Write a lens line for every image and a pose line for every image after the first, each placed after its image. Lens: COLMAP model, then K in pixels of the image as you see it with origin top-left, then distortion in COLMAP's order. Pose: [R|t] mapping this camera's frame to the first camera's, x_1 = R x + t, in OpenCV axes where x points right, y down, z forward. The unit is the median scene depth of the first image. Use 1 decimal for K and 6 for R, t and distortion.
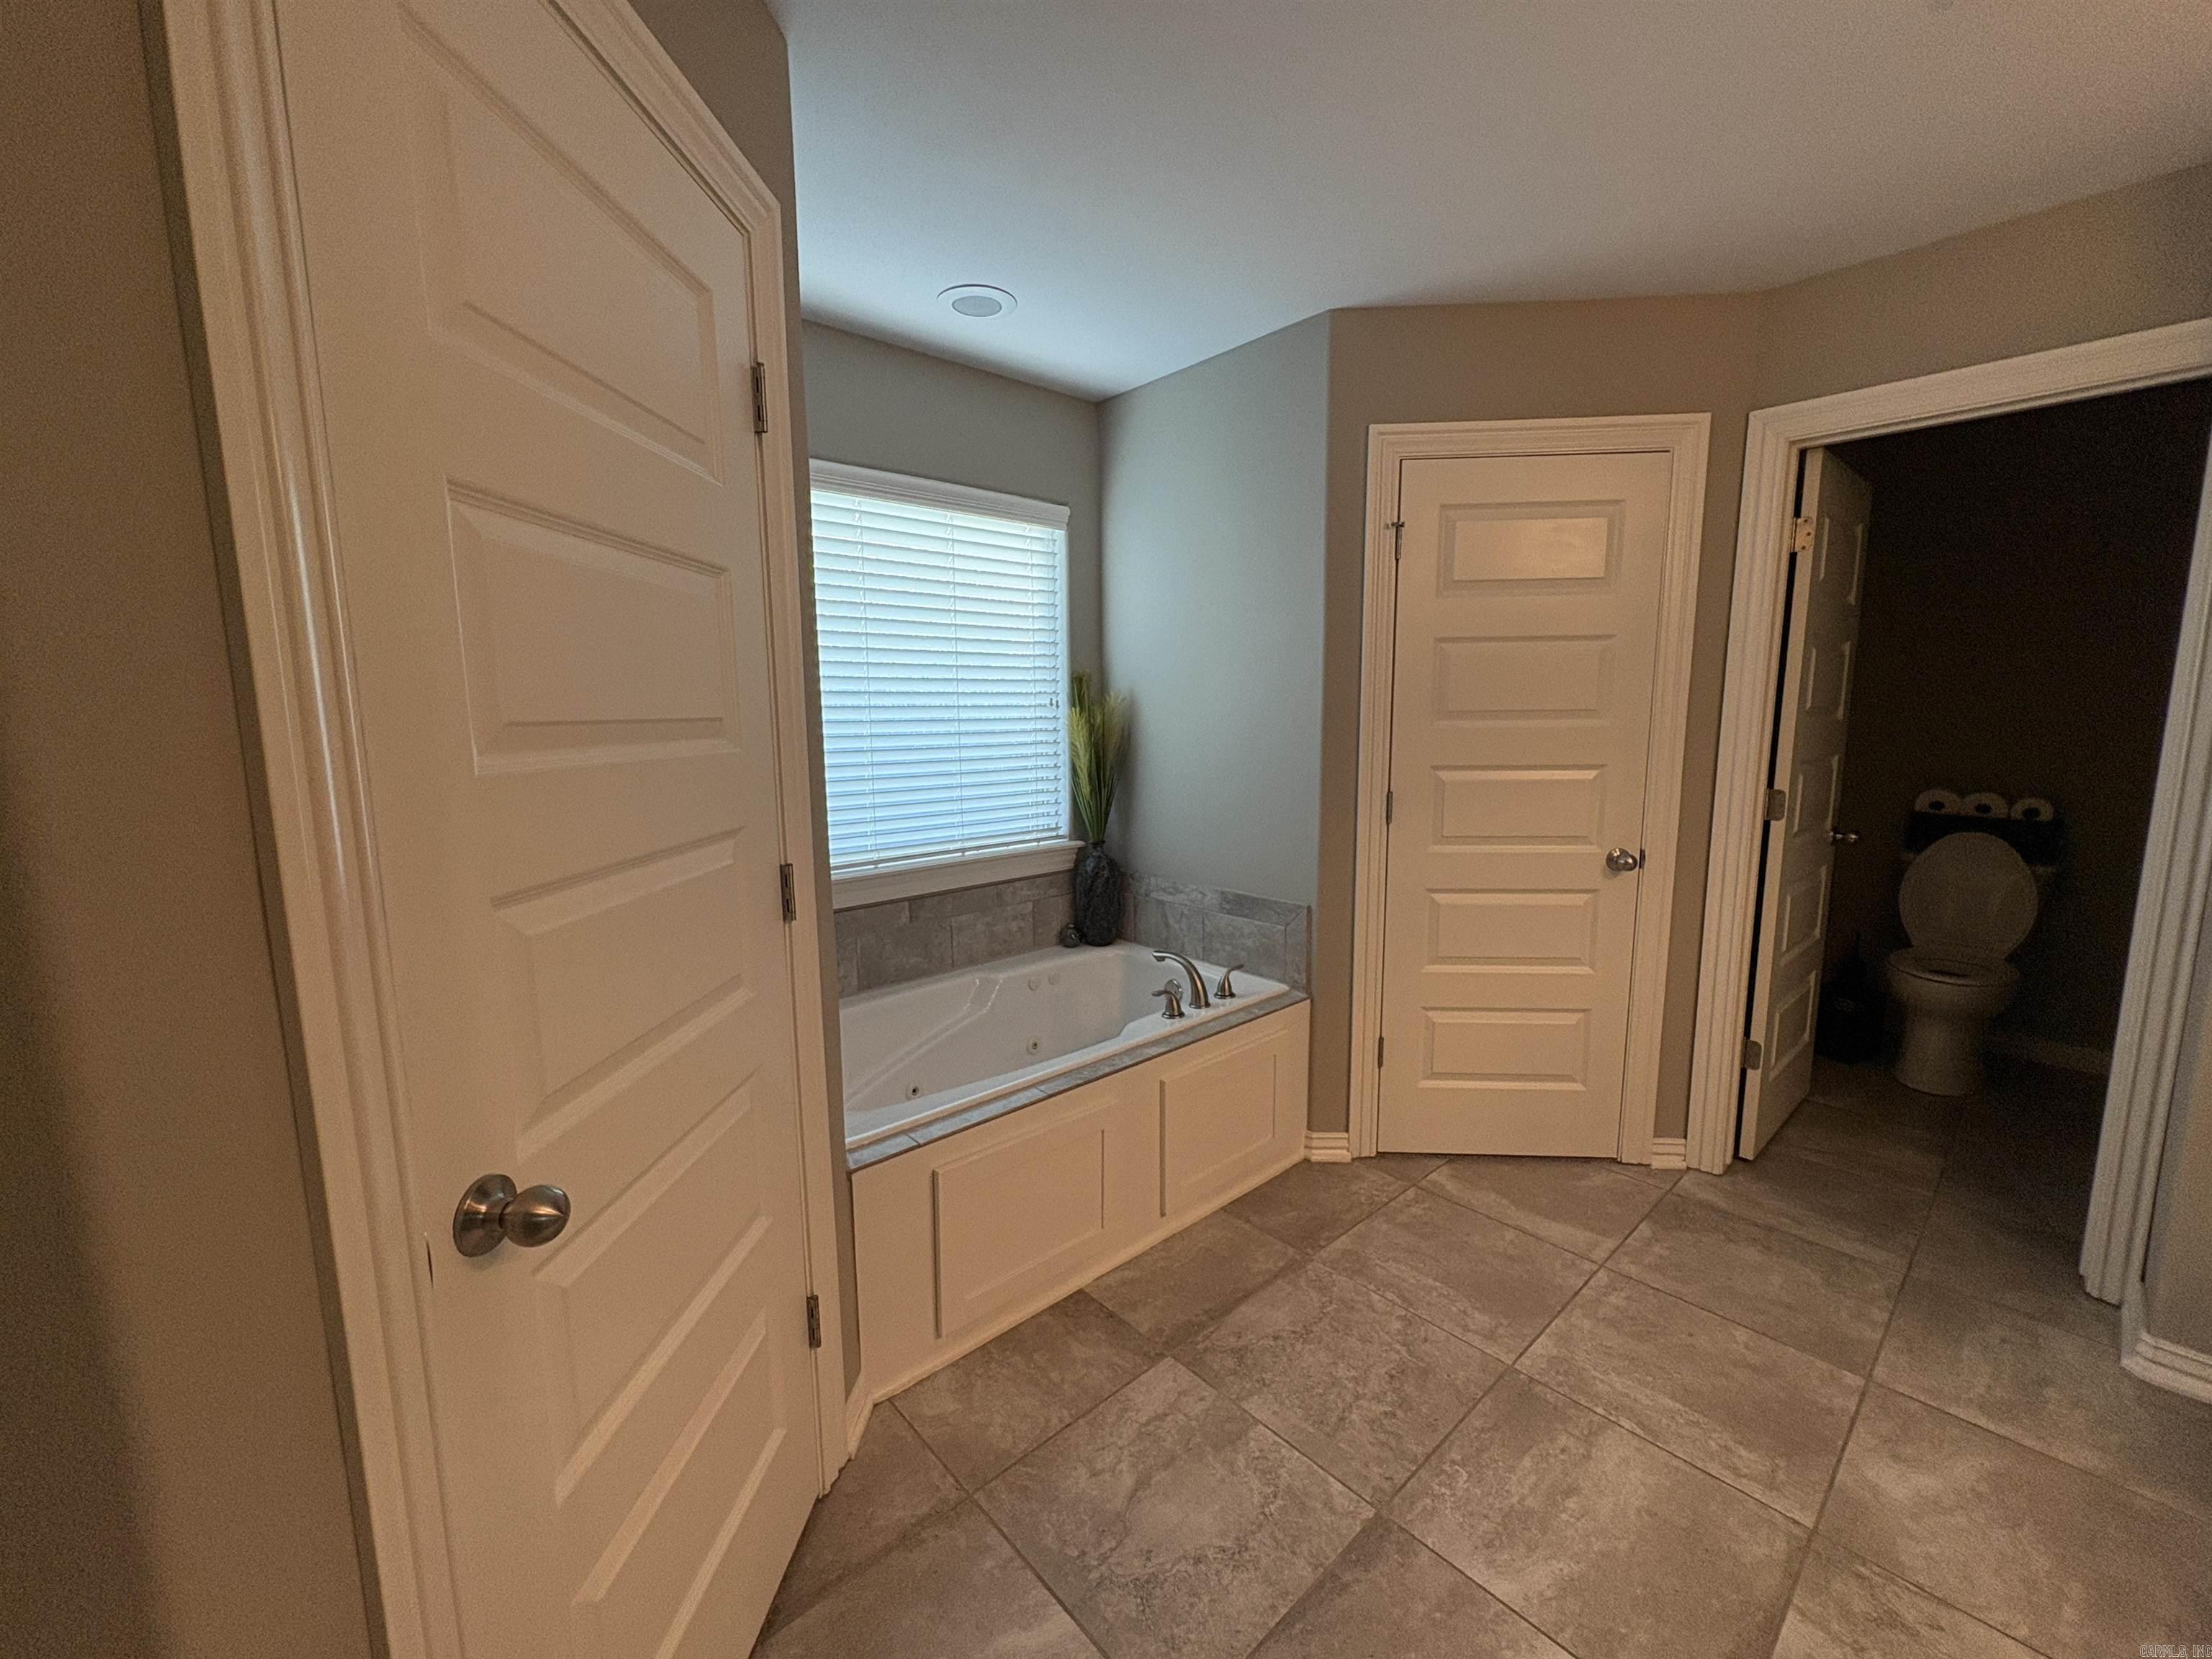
lens RADIAL K [[881.0, 0, 1104.2], [0, 881.0, 828.6], [0, 0, 1]] dist [-0.000321, -0.000072]
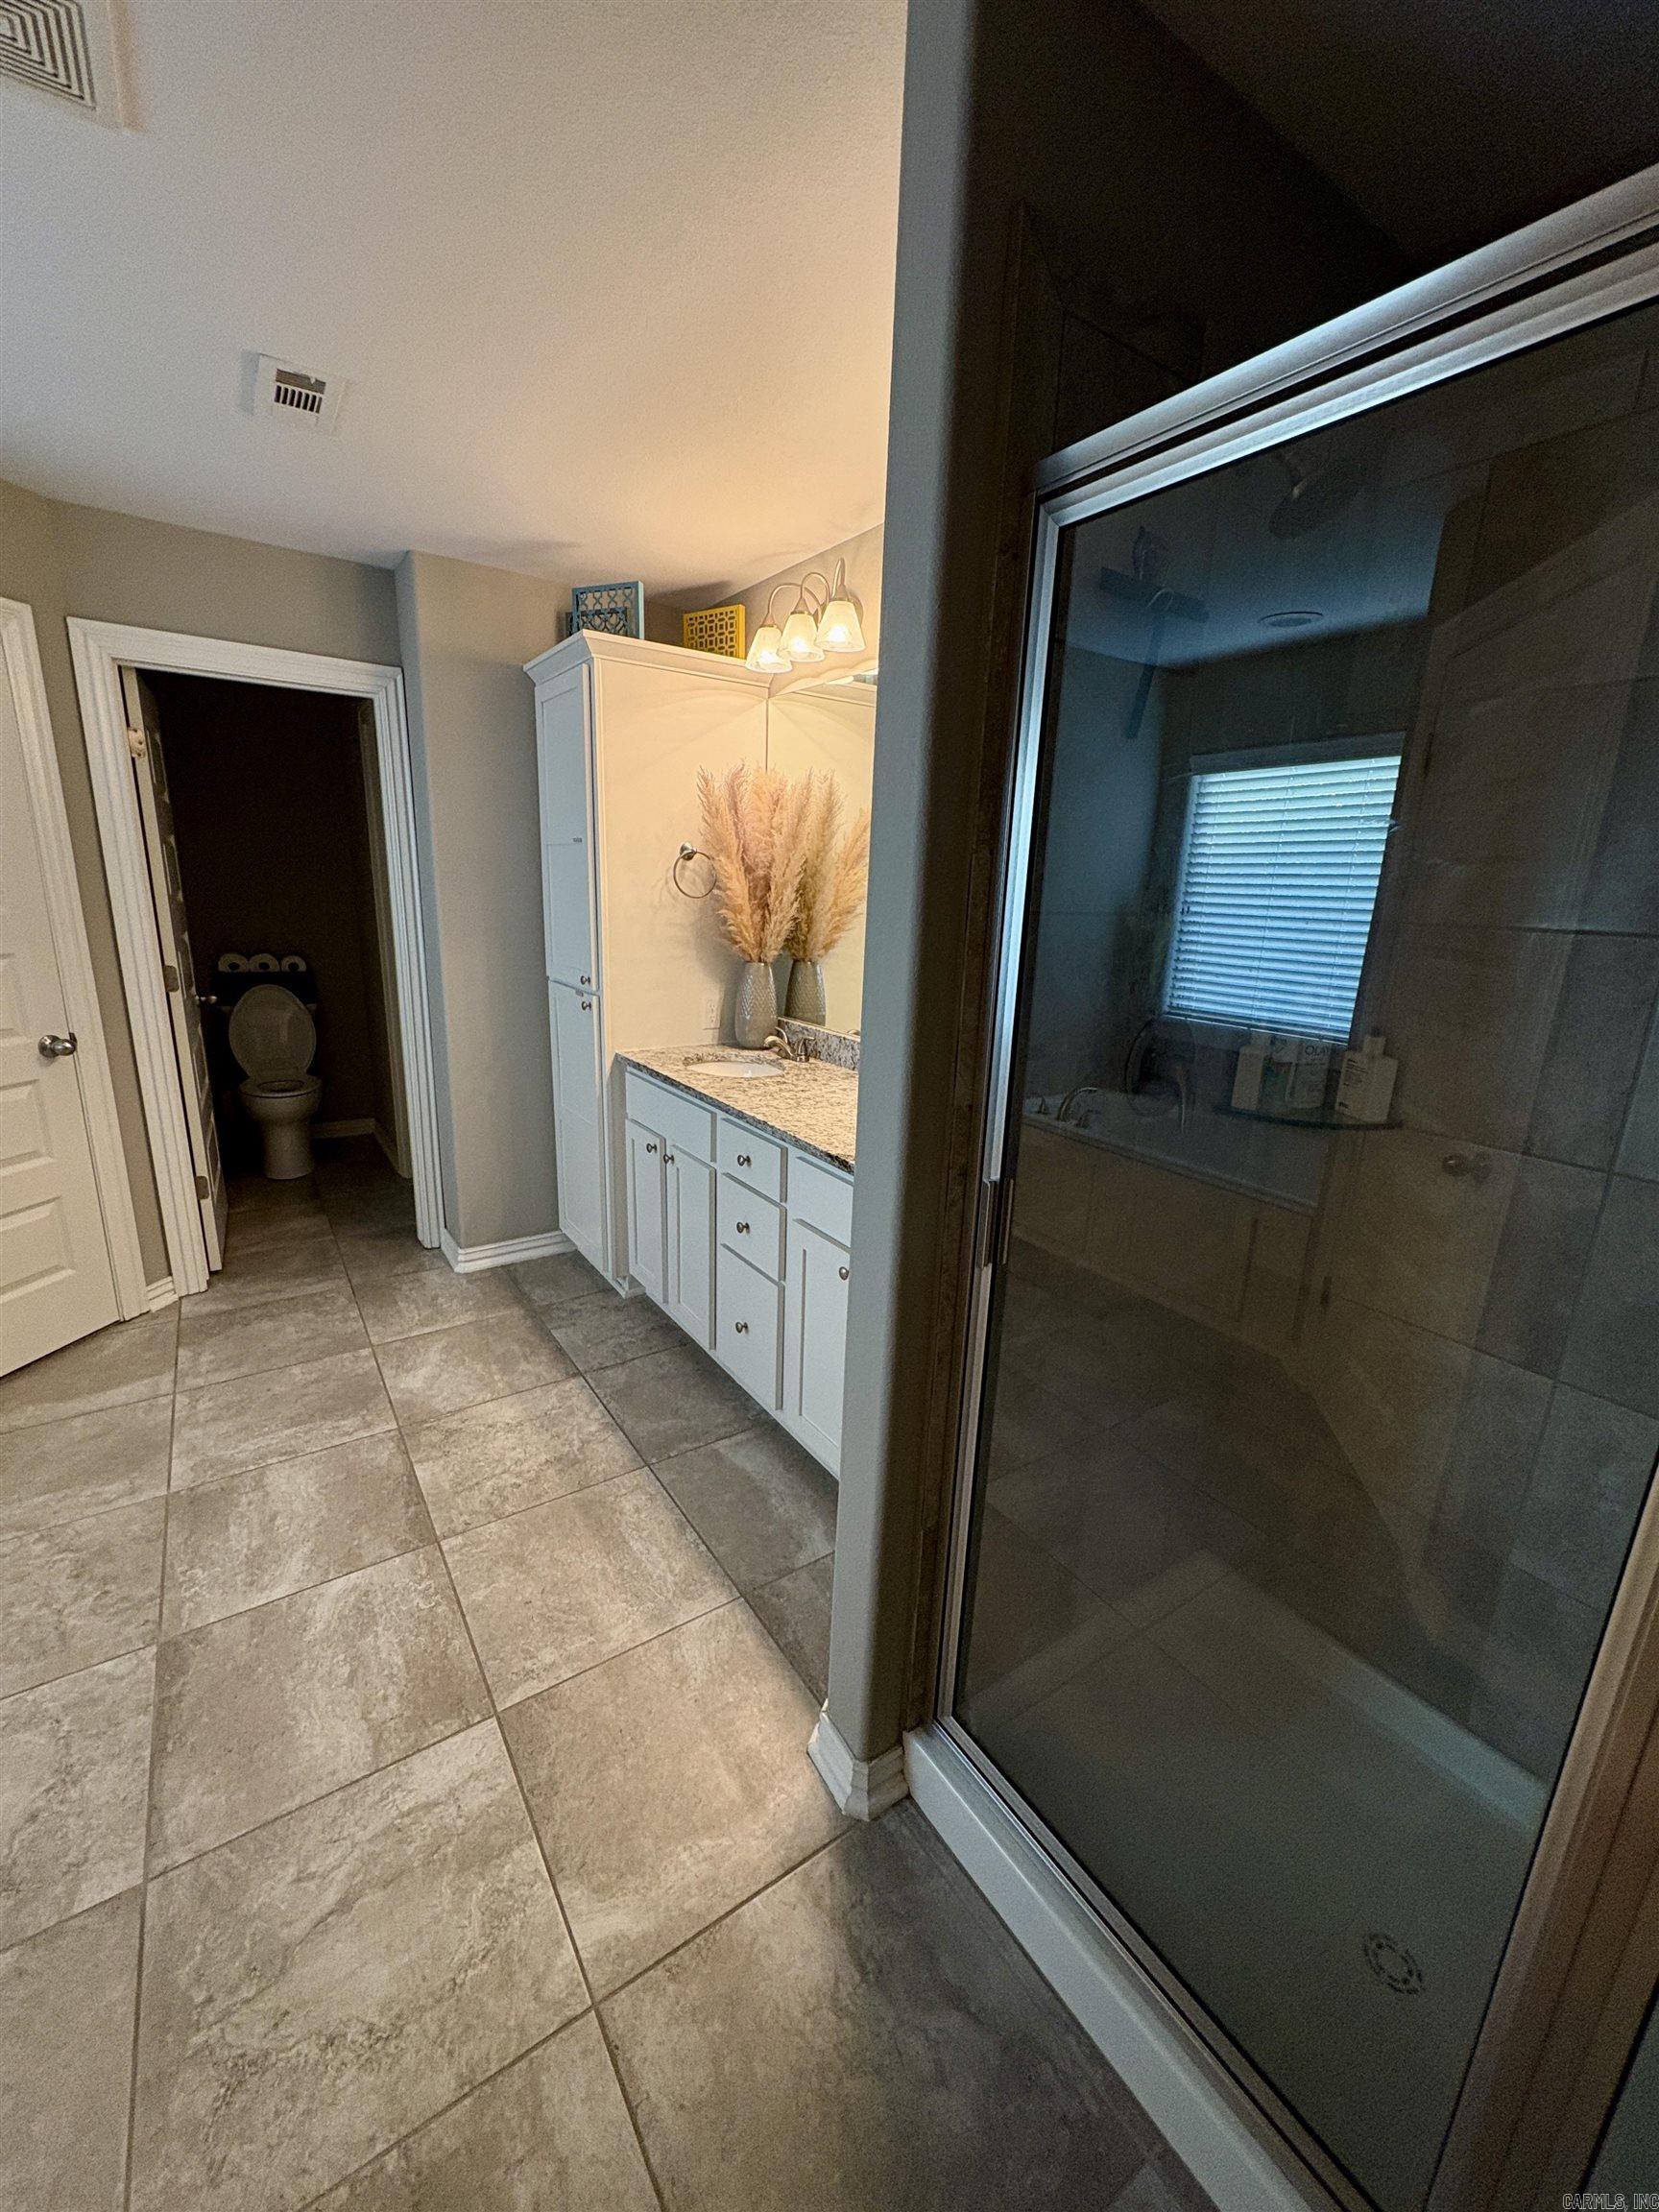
lens RADIAL K [[881.0, 0, 829.6], [0, 881.0, 1105.8], [0, 0, 1]] dist [-0.000321, -0.000072]
pose [[0.125695, -0.231314, 0.964725, -0.372433], [0.100187, 0.970426, 0.219628, -0.039183], [-0.986997, 0.069046, 0.145153, -0.043124]]
